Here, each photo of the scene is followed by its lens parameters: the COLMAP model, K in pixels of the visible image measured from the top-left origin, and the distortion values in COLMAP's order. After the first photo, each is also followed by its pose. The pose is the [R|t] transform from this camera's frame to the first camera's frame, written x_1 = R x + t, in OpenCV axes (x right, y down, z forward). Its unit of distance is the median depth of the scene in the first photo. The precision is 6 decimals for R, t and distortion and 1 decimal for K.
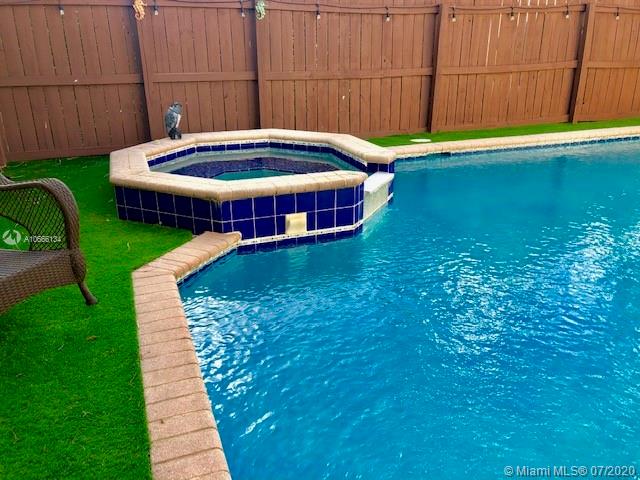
lens RADIAL K [[528.0, 0, 324.8], [0, 528.0, 235.1], [0, 0, 1]] dist [0.034068, -0.027314]
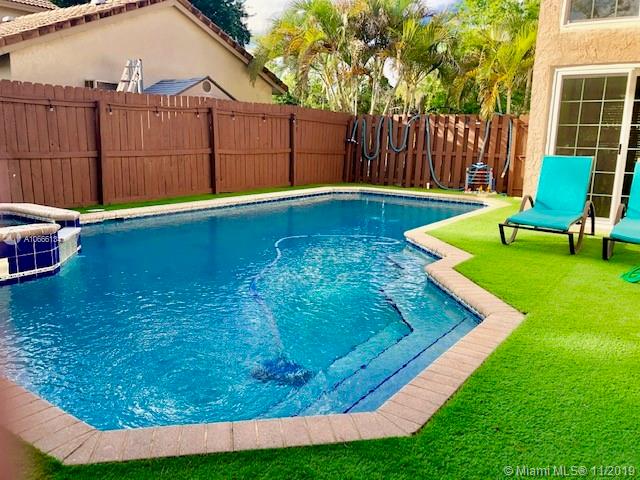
lens RADIAL K [[528.0, 0, 315.1], [0, 528.0, 237.9], [0, 0, 1]] dist [0.034068, -0.027314]
pose [[0.826305, -0.084746, 0.556811, -0.075219], [0.179023, 0.976864, -0.116993, 0.104529], [-0.534014, 0.196354, 0.822359, -0.205628]]
